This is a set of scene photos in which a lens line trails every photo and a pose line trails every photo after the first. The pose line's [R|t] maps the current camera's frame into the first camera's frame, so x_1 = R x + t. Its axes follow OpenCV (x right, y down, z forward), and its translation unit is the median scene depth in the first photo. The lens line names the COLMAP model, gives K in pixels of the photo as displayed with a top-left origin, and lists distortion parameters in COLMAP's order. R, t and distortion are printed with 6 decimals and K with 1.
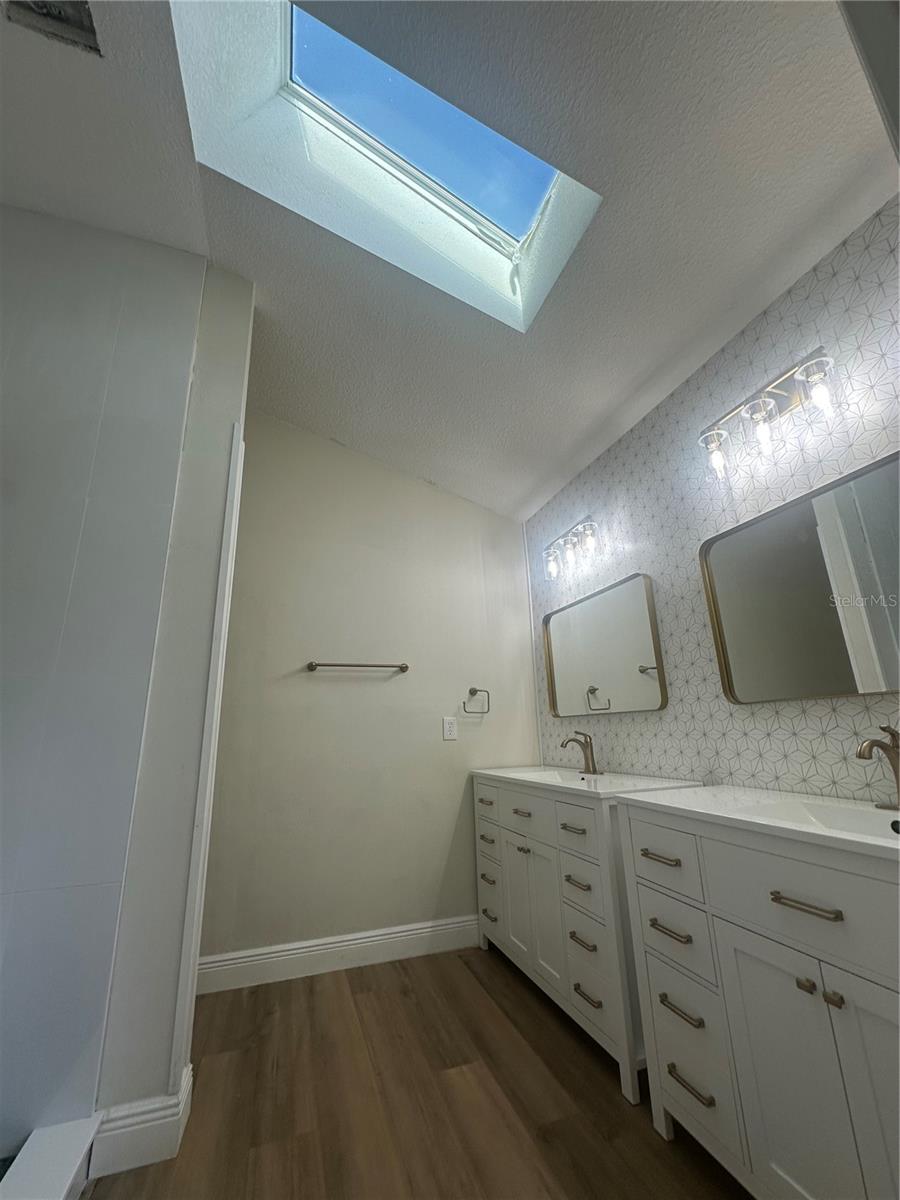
lens RADIAL K [[481.0, 0, 448.0], [0, 481.0, 599.5], [0, 0, 1]] dist [-0.006085, 0.001921]
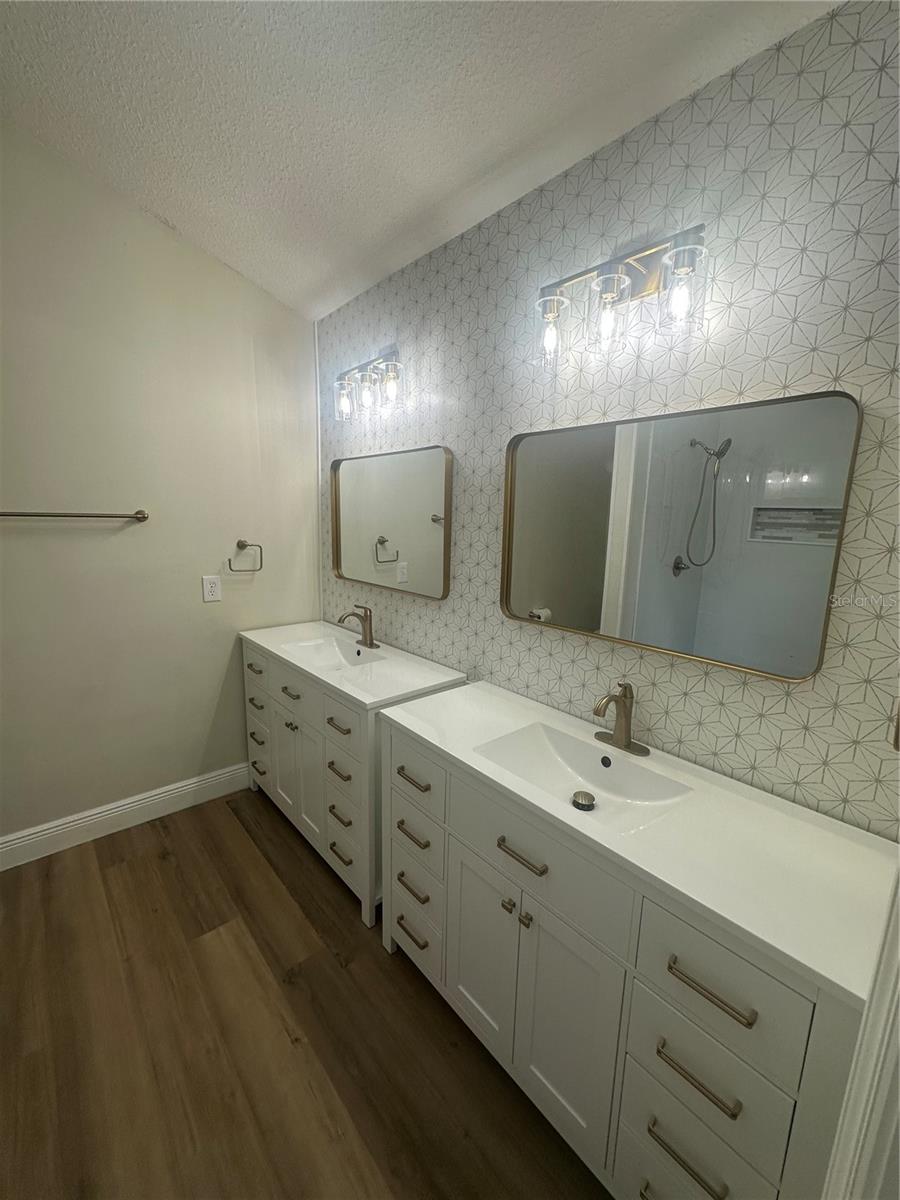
lens RADIAL K [[481.0, 0, 452.1], [0, 481.0, 600.6], [0, 0, 1]] dist [-0.006085, 0.001921]
pose [[0.917274, -0.018950, 0.397806, 0.080759], [-0.154765, 0.903399, 0.399897, -0.170357], [-0.366956, -0.428382, 0.825731, 0.198416]]
